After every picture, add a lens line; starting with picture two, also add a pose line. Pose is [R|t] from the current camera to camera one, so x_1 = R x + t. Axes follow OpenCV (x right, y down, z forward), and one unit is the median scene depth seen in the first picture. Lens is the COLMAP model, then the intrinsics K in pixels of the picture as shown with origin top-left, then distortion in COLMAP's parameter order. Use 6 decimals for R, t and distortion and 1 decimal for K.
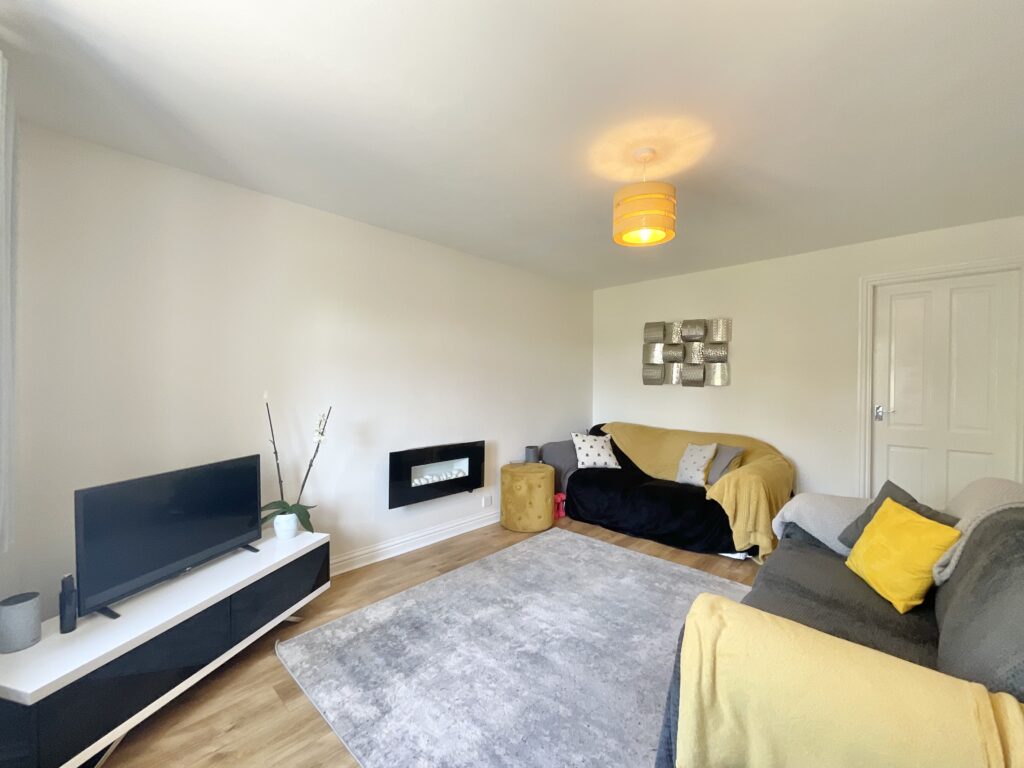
lens RADIAL K [[417.2, 0, 513.1], [0, 417.2, 389.2], [0, 0, 1]] dist [-0.000437, -0.000017]
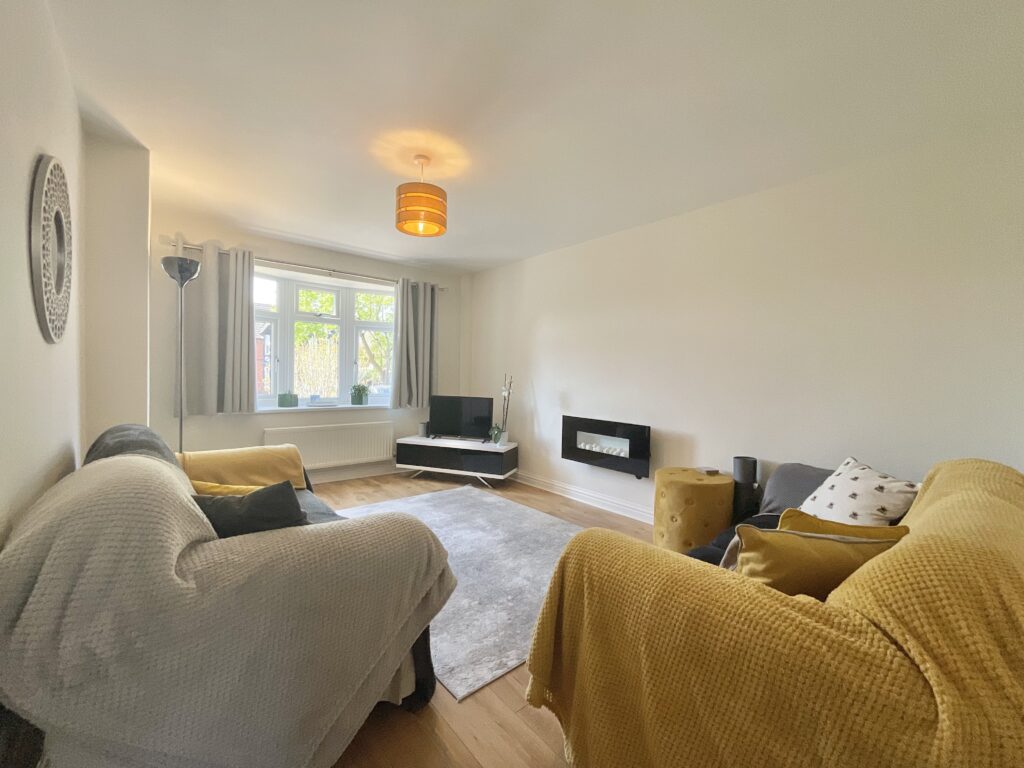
lens RADIAL K [[416.8, 0, 514.1], [0, 416.8, 386.0], [0, 0, 1]] dist [-0.000918, -0.000060]
pose [[-0.100643, 0.023924, -0.994635, 1.033429], [-0.040092, 0.998801, 0.028081, 0.027002], [0.994115, 0.042703, -0.099563, 0.969096]]
